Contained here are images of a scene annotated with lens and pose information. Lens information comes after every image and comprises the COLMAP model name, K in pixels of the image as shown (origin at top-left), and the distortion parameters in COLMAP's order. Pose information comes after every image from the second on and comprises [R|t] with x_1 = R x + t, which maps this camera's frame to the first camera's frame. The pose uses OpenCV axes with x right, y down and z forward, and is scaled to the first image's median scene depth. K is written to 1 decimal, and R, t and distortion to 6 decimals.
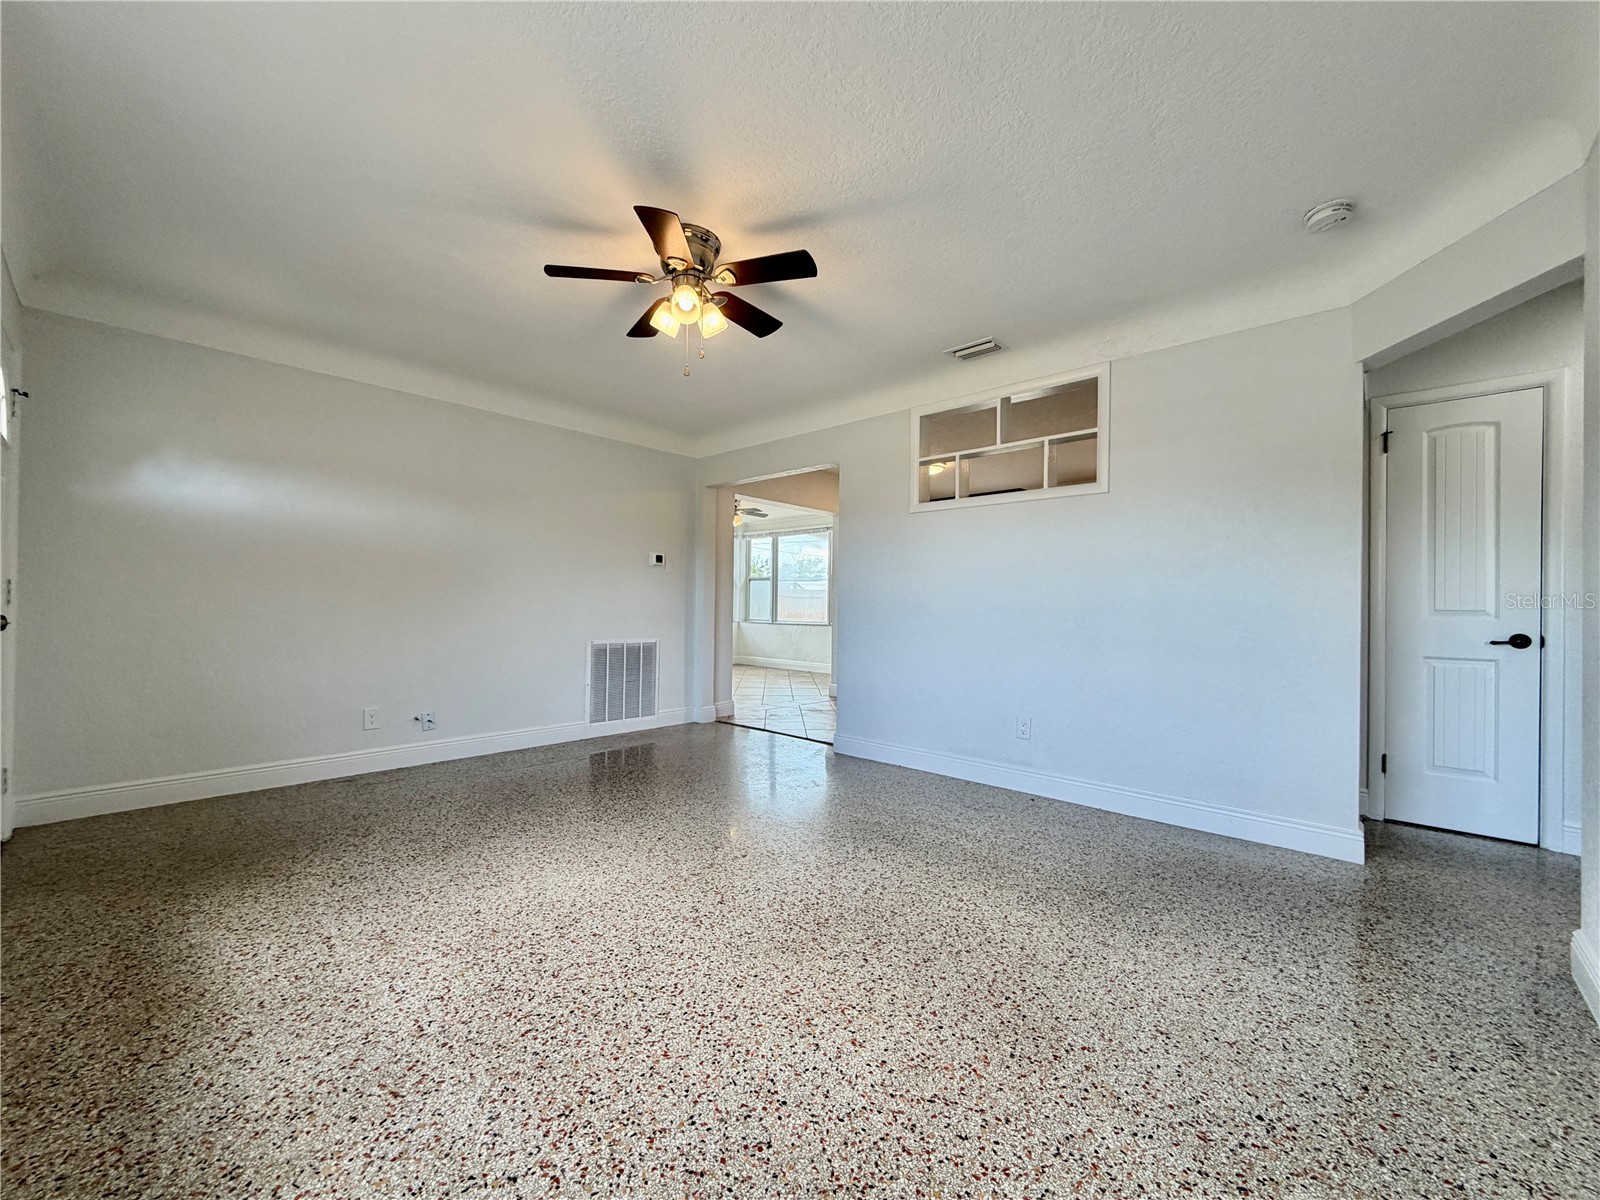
lens RADIAL K [[637.4, 0, 797.9], [0, 637.4, 602.9], [0, 0, 1]] dist [0.001251, -0.000532]
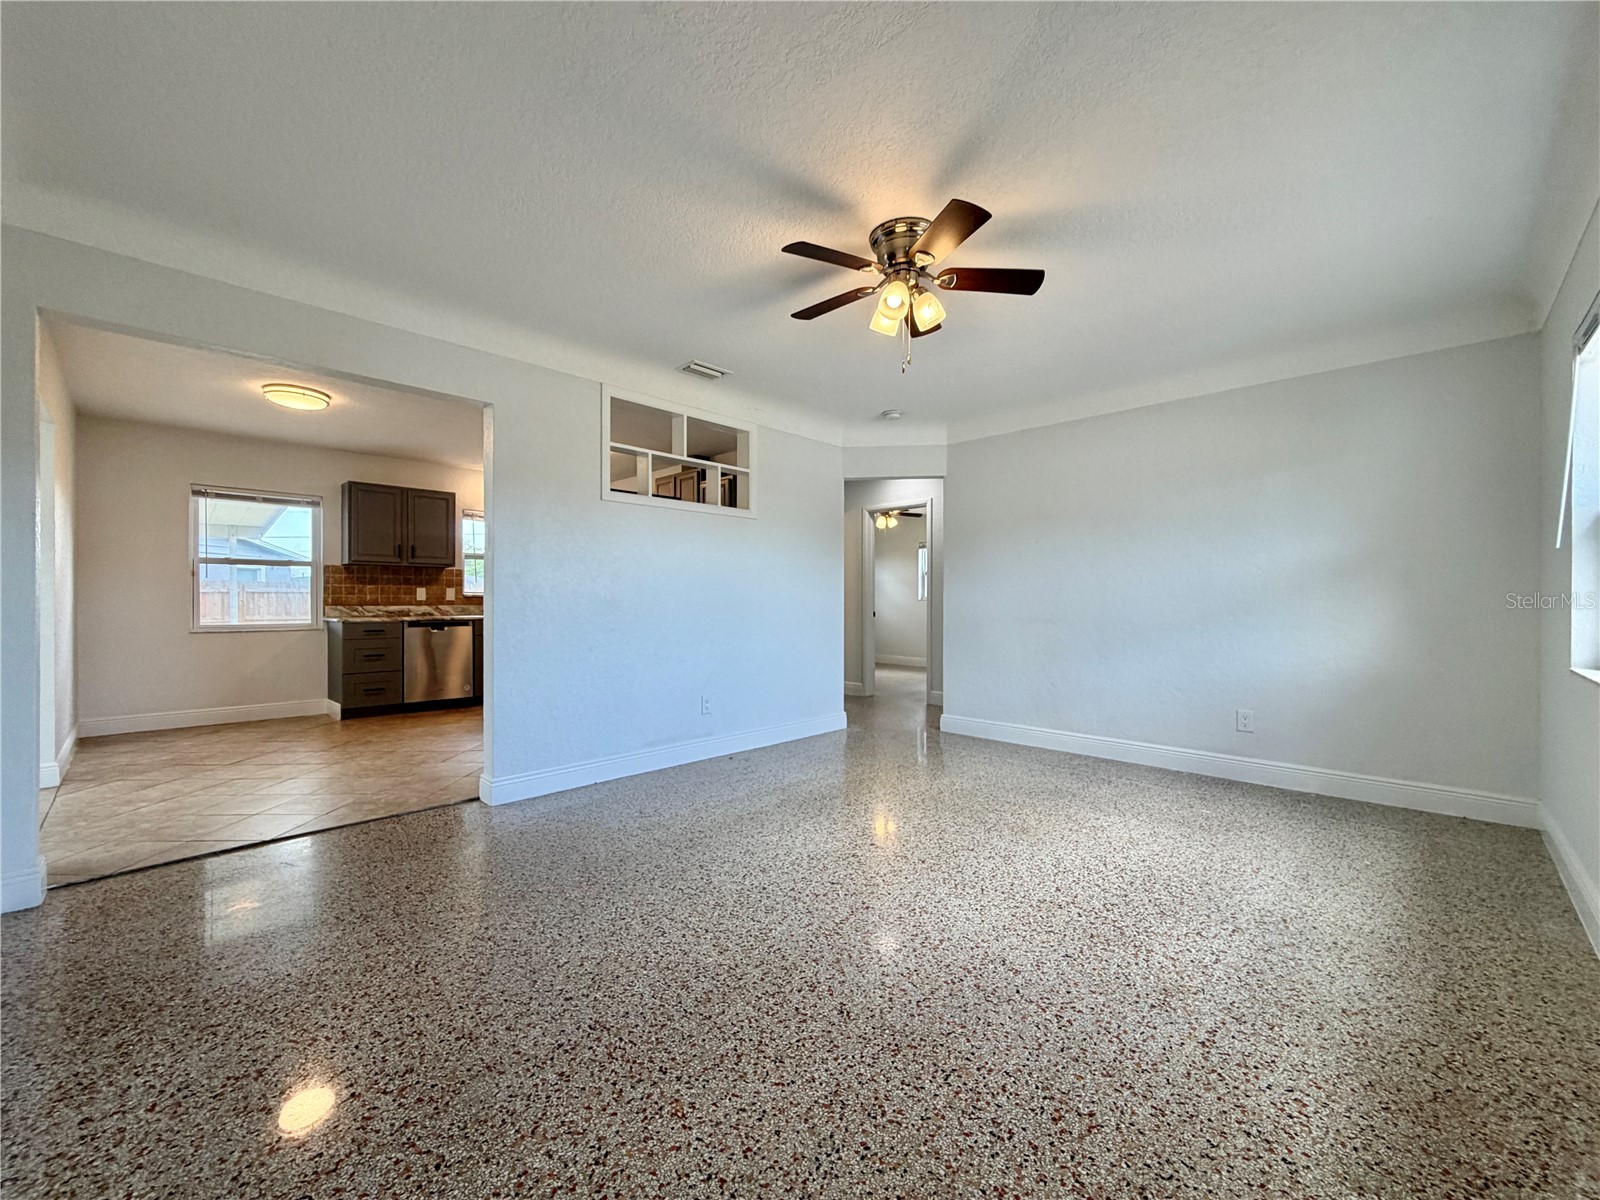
lens RADIAL K [[637.4, 0, 797.9], [0, 637.4, 602.9], [0, 0, 1]] dist [0.001251, -0.000532]
pose [[0.025567, -0.013780, 0.999578, -1.339613], [-0.003956, 0.999896, 0.013885, -0.016411], [-0.999665, -0.004309, 0.025509, 1.303577]]
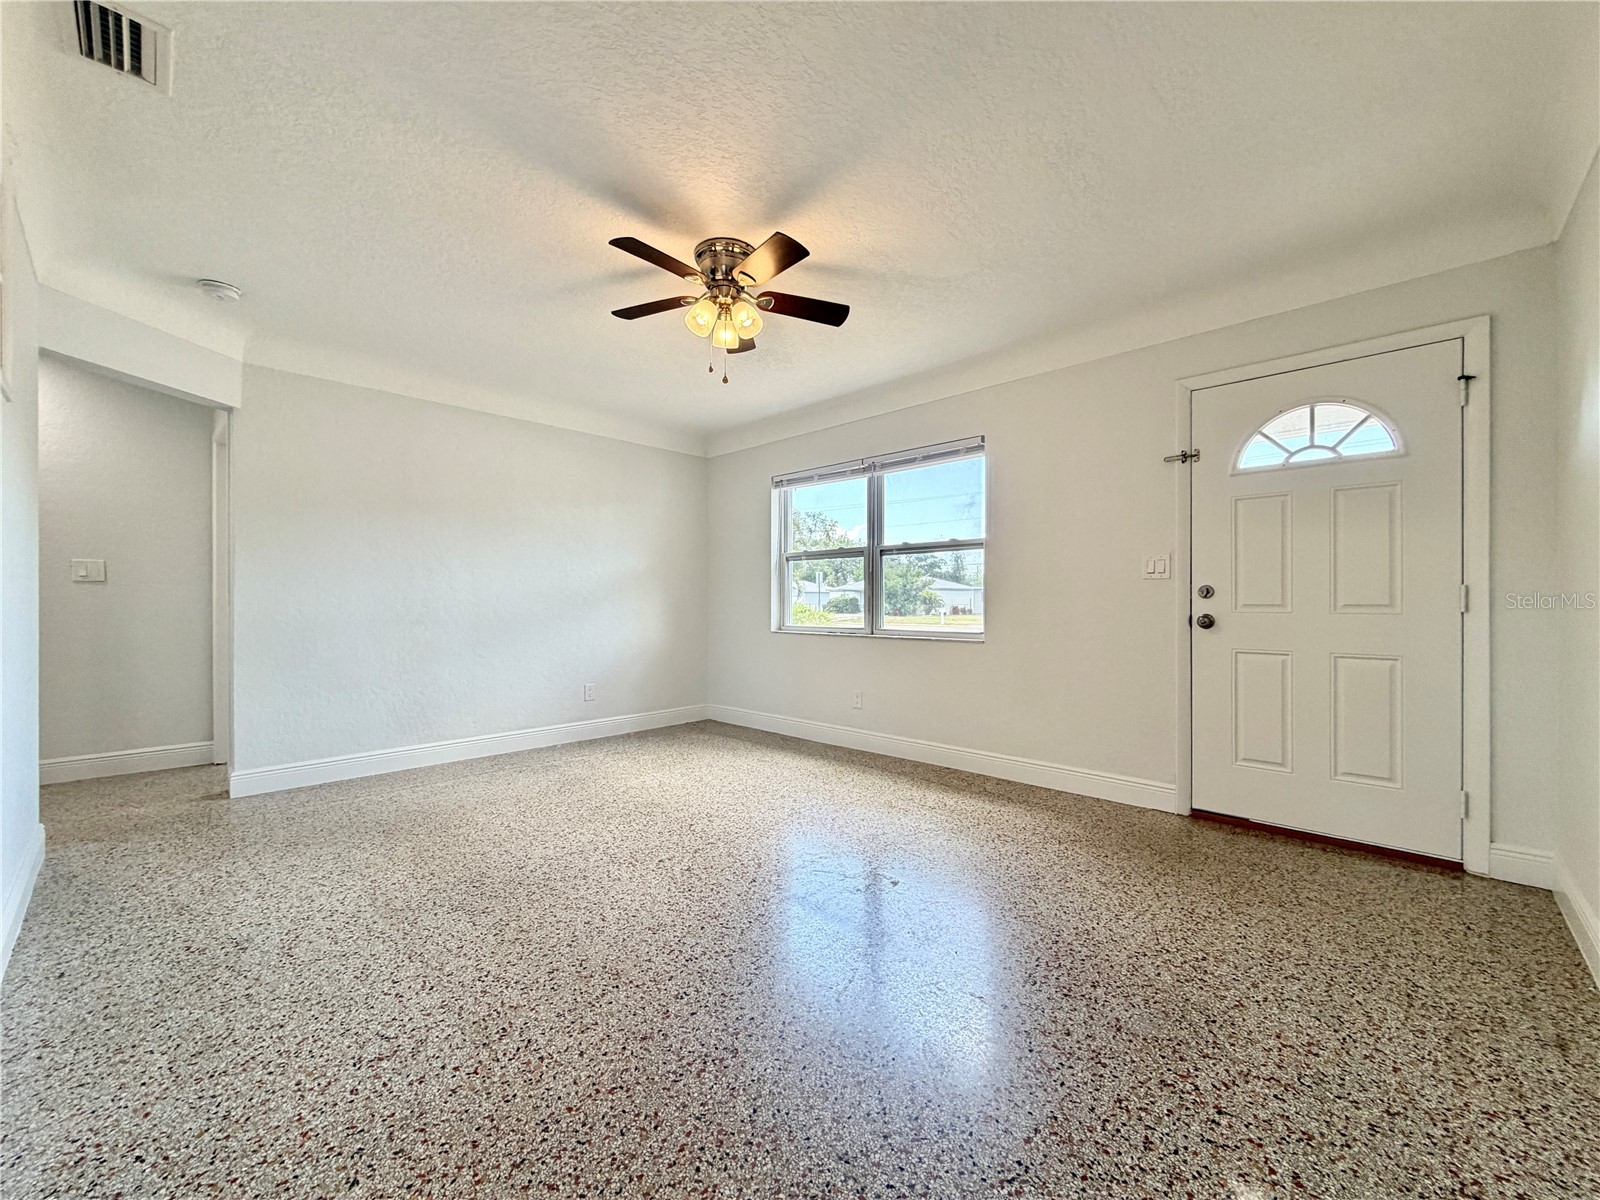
lens RADIAL K [[637.4, 0, 797.9], [0, 637.4, 602.9], [0, 0, 1]] dist [0.001251, -0.000532]
pose [[-0.999798, -0.012264, 0.015916, -0.360050], [-0.012267, 0.999925, -0.000058, 0.001143], [-0.015914, -0.000253, -0.999873, 2.338279]]
